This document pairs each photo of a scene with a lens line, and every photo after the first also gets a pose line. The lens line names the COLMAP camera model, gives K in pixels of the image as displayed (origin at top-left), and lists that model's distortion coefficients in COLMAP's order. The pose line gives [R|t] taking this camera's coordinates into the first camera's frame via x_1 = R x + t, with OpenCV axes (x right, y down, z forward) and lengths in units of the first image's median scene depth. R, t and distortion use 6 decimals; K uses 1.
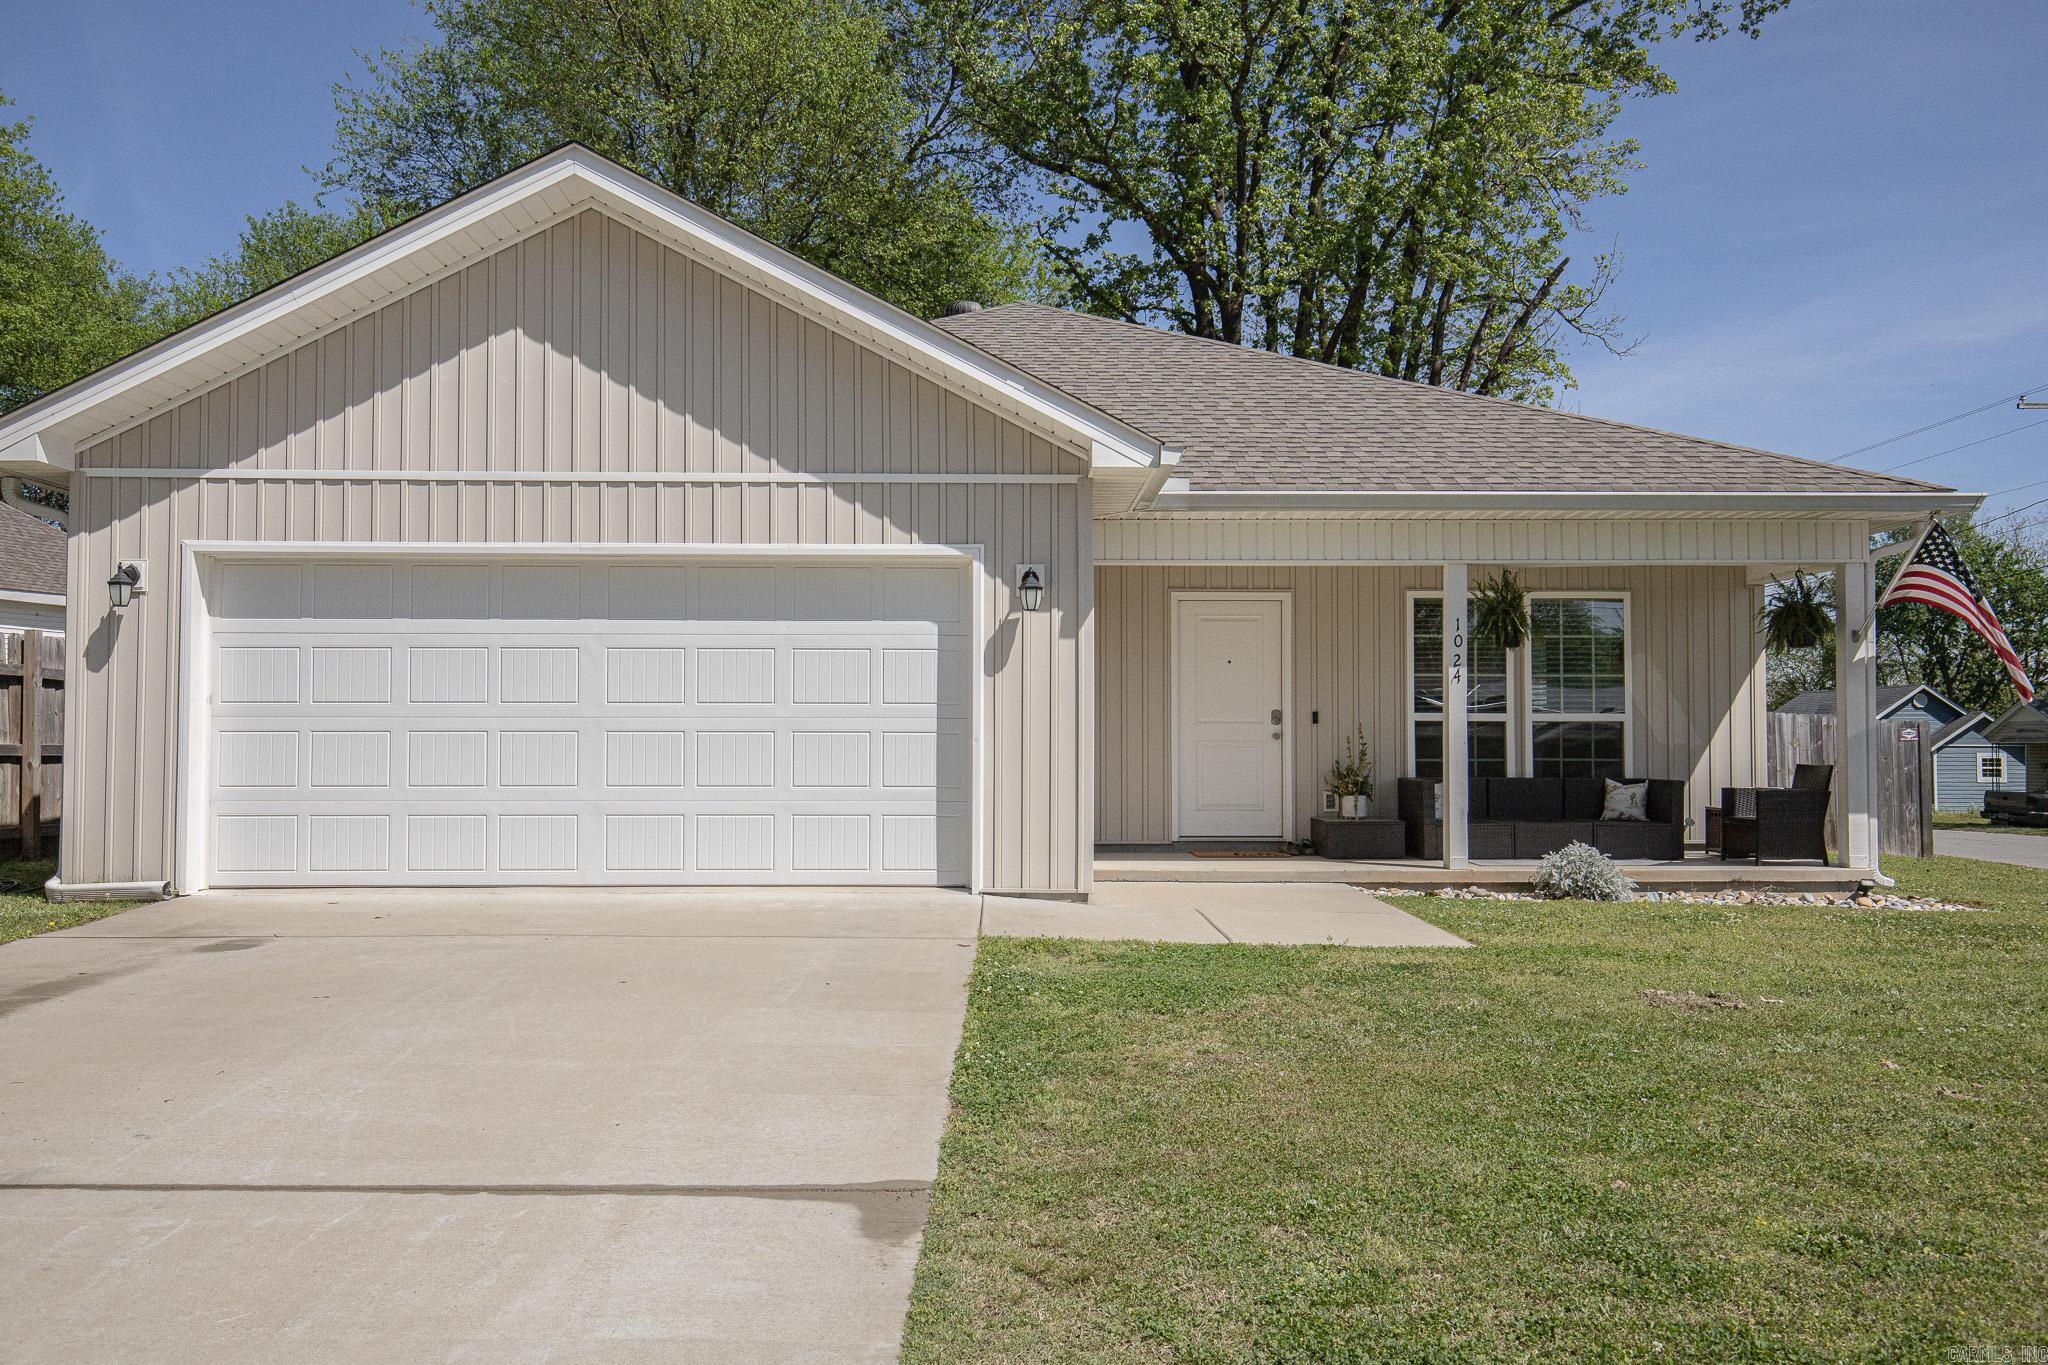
lens RADIAL K [[1525.7, 0, 1020.7], [0, 1525.7, 683.5], [0, 0, 1]] dist [0.015585, 0.001301]
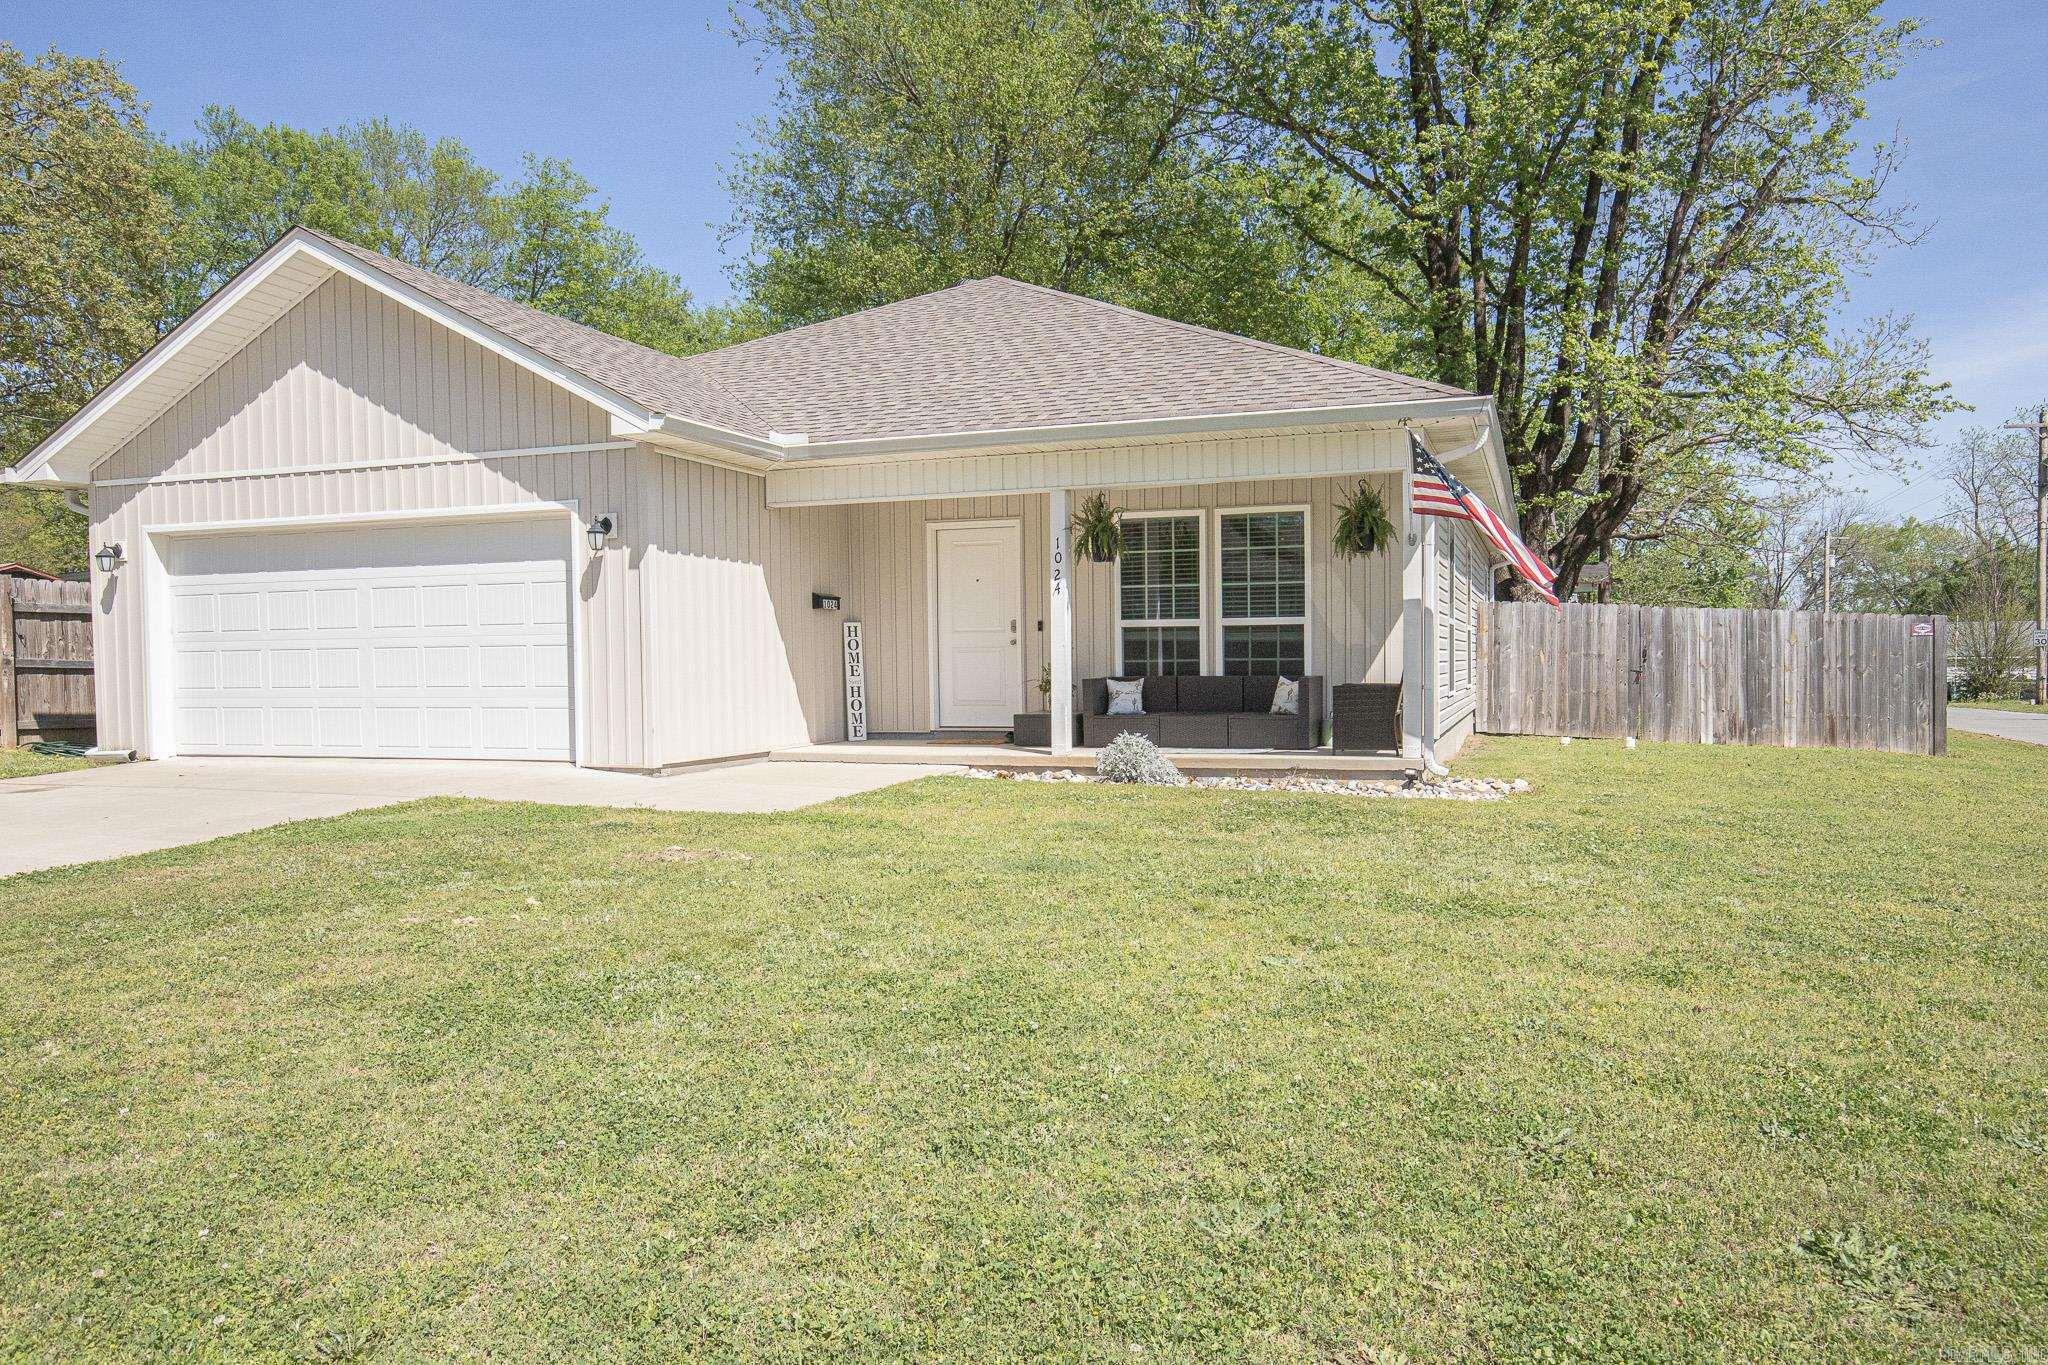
lens RADIAL K [[1309.9, 0, 1024.0], [0, 1309.9, 682.5], [0, 0, 1]] dist [-0.009570, -0.001794]
pose [[0.943858, -0.006237, -0.330293, 0.594160], [0.026667, 0.997997, 0.057360, 0.008732], [0.329274, -0.062948, 0.942134, 0.058494]]
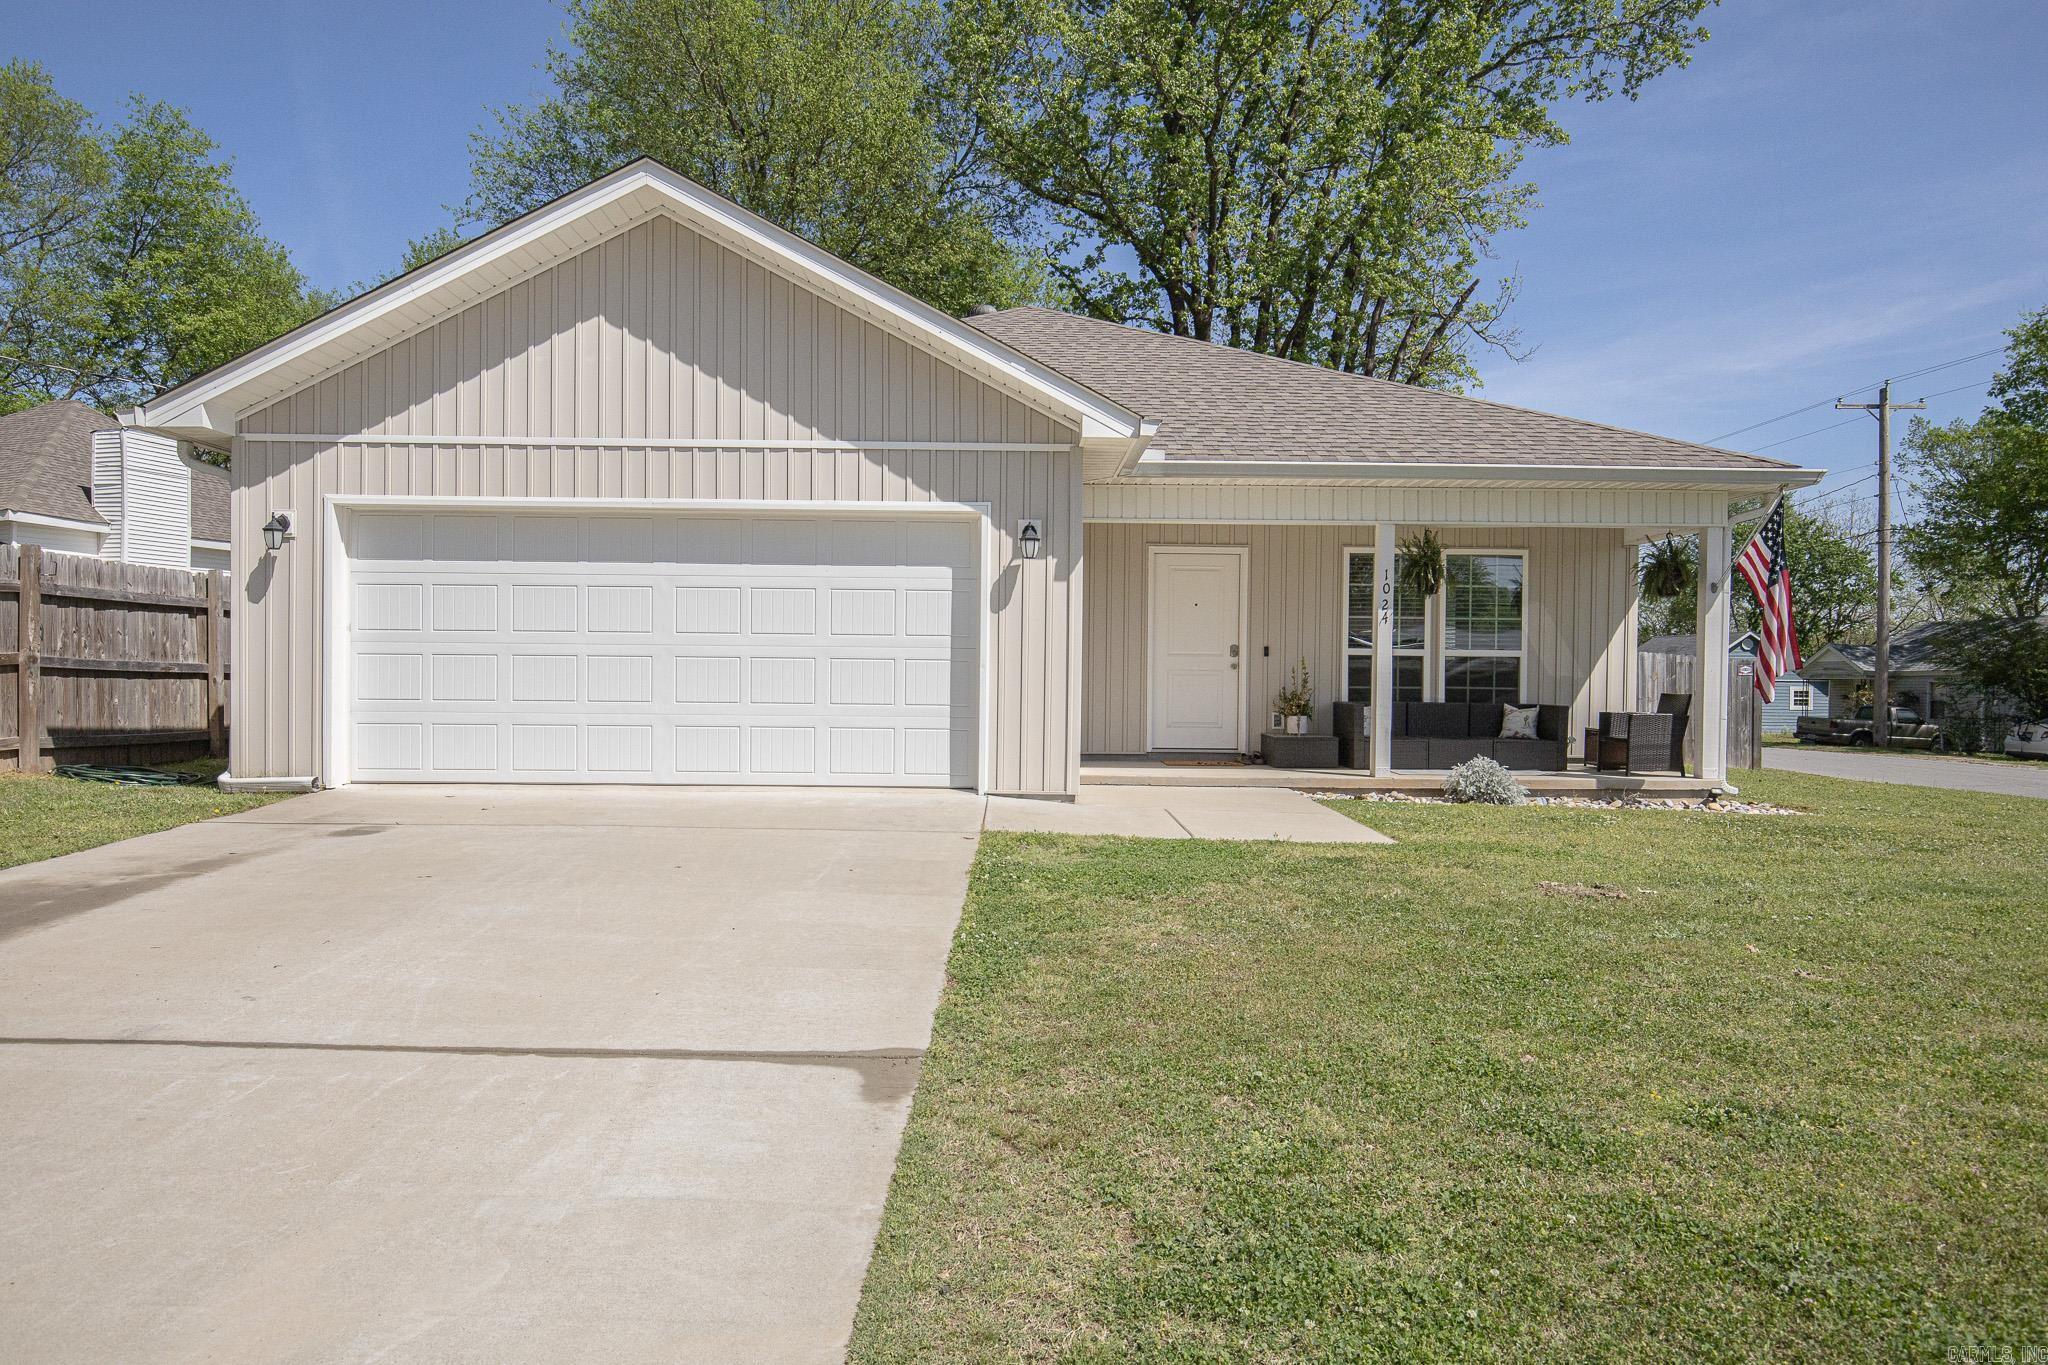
lens RADIAL K [[1219.4, 0, 1024.0], [0, 1219.4, 682.5], [0, 0, 1]] dist [-0.005357, 0.000406]
pose [[0.999947, 0.009317, -0.004477, 0.006162], [-0.009093, 0.998819, 0.047718, 0.002870], [0.004917, -0.047675, 0.998851, 0.036996]]
